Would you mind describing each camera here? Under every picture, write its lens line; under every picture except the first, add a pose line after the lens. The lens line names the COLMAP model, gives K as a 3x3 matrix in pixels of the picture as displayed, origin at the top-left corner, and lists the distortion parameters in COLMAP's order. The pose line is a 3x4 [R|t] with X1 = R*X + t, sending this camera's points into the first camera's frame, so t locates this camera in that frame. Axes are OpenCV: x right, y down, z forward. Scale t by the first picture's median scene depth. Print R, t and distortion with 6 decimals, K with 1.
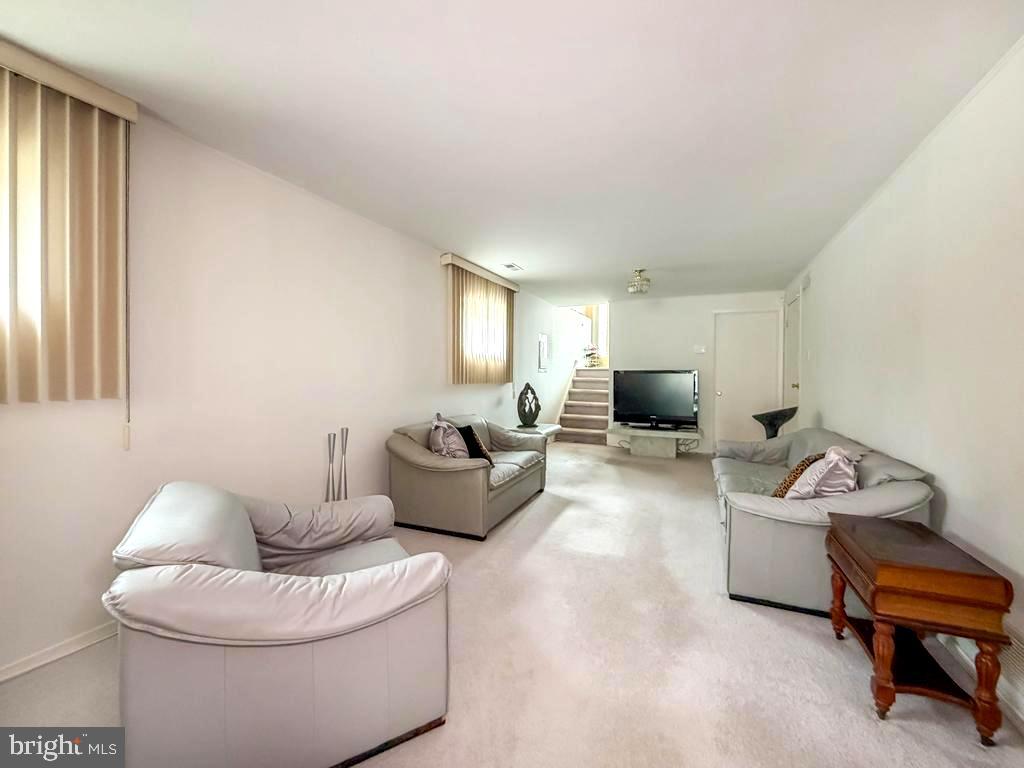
lens RADIAL K [[417.6, 0, 511.4], [0, 417.6, 375.3], [0, 0, 1]] dist [0.001797, 0.000244]
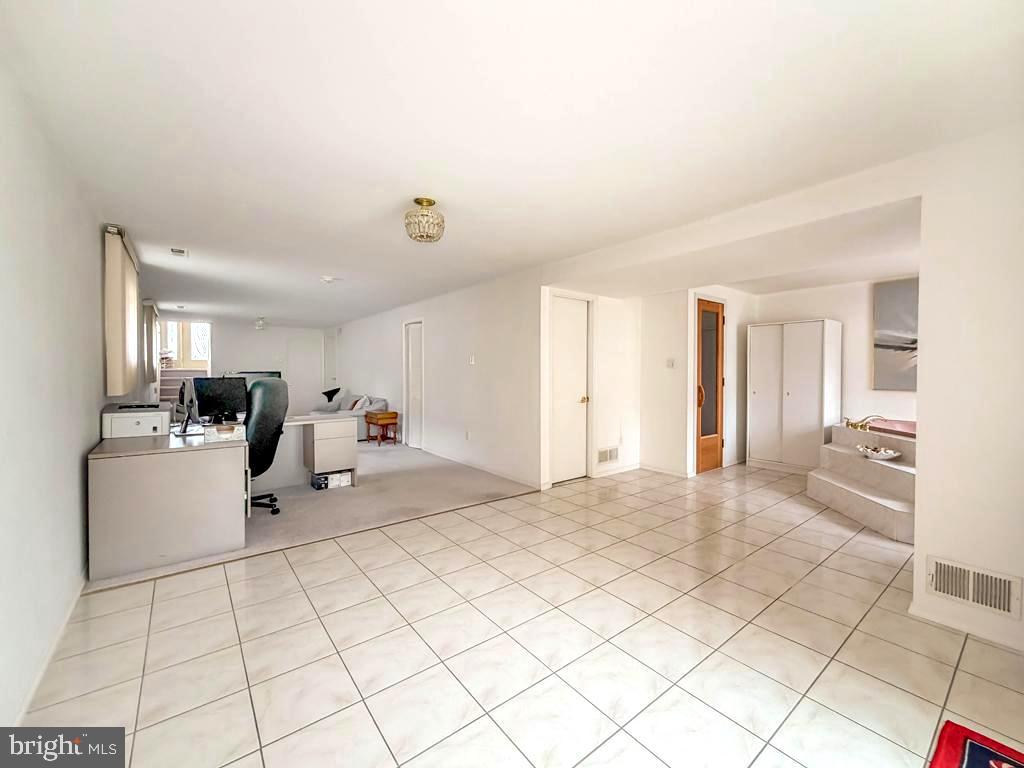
lens RADIAL K [[417.6, 0, 508.4], [0, 417.6, 377.4], [0, 0, 1]] dist [0.001797, 0.000244]
pose [[0.460397, -0.016684, 0.887556, -1.703635], [0.007942, 0.999861, 0.014676, -0.007954], [-0.887677, 0.000292, 0.460466, -1.607213]]
